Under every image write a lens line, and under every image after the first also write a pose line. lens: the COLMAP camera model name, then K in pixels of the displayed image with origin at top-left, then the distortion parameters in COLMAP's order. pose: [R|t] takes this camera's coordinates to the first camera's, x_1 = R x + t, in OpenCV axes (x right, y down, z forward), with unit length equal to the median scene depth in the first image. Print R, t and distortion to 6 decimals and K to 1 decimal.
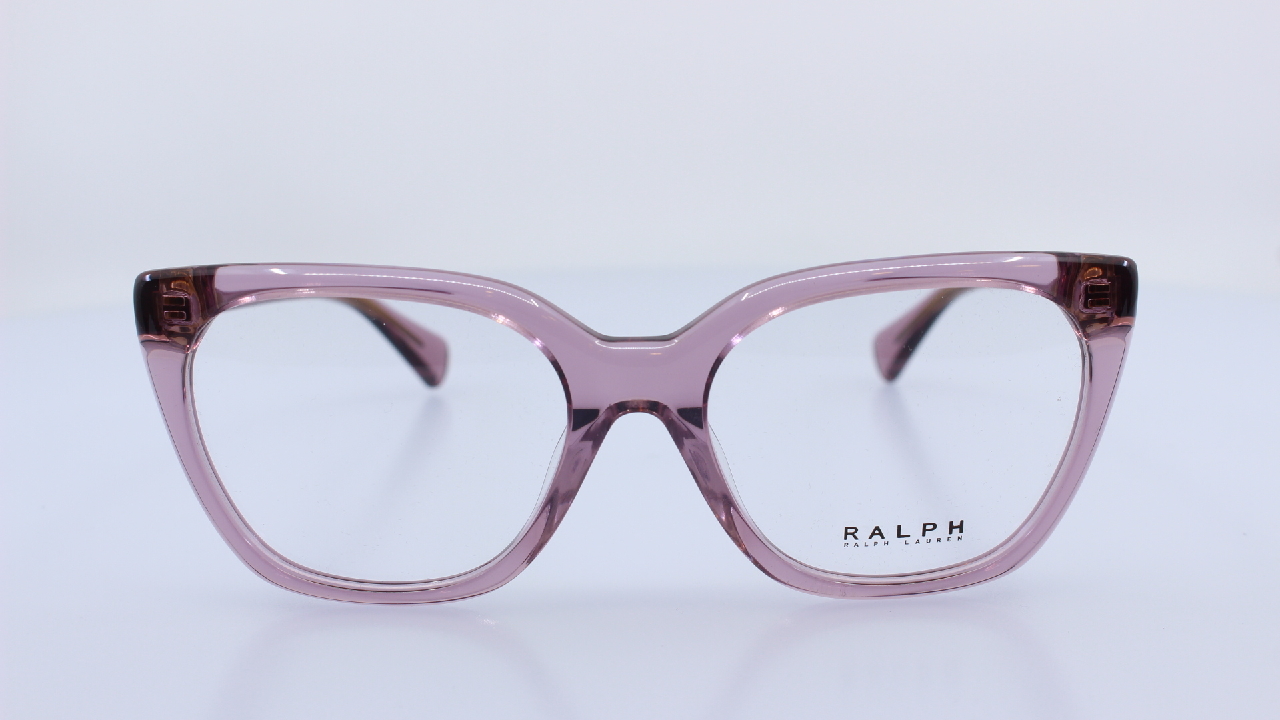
lens RADIAL K [[1792.6, 0, 640.0], [0, 1792.6, 360.0], [0, 0, 1]] dist [-0.172586, -0.008707]
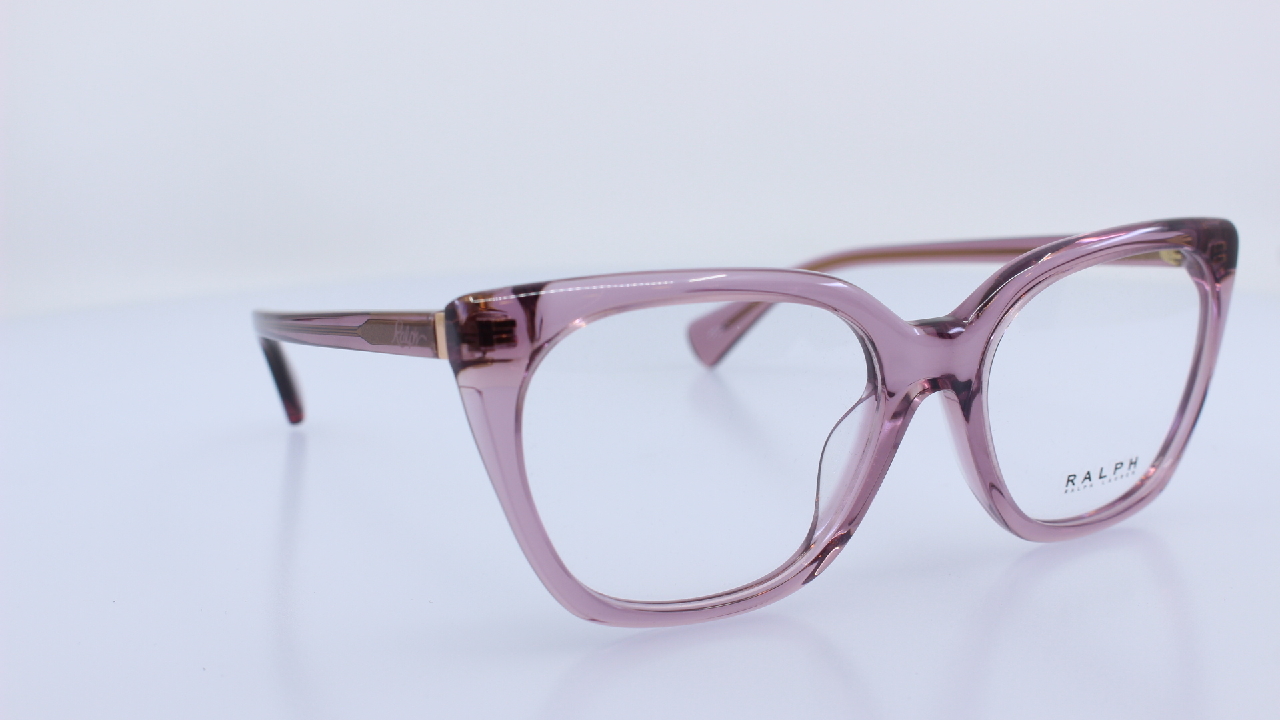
lens RADIAL K [[1792.6, 0, 640.0], [0, 1792.6, 360.0], [0, 0, 1]] dist [-0.172586, -0.008707]
pose [[0.867474, -0.096105, 0.488111, -0.650409], [0.102462, 0.994642, 0.013741, -0.020792], [-0.486816, 0.038092, 0.872673, 0.158866]]
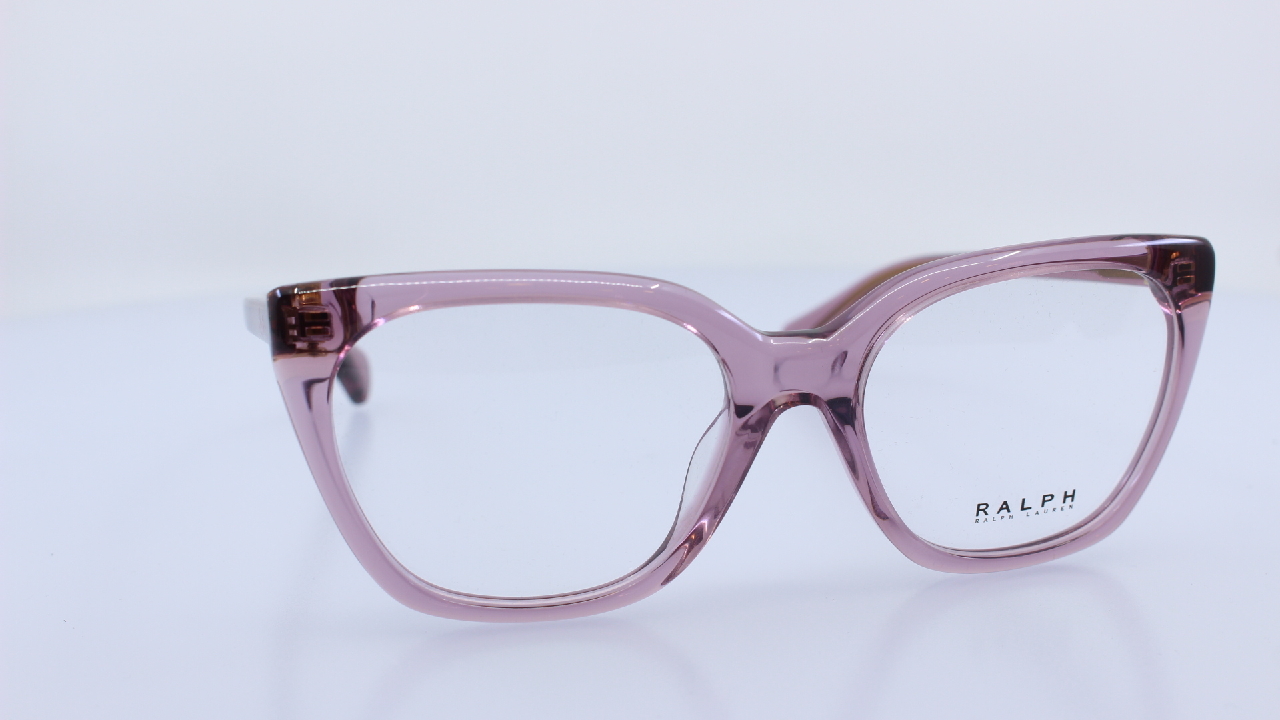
lens RADIAL K [[1792.6, 0, 640.0], [0, 1792.6, 360.0], [0, 0, 1]] dist [-0.172586, -0.008707]
pose [[0.966565, -0.051413, 0.251216, -0.333357], [0.050618, 0.998672, 0.009631, -0.010761], [-0.251377, 0.003408, 0.967883, 0.039605]]
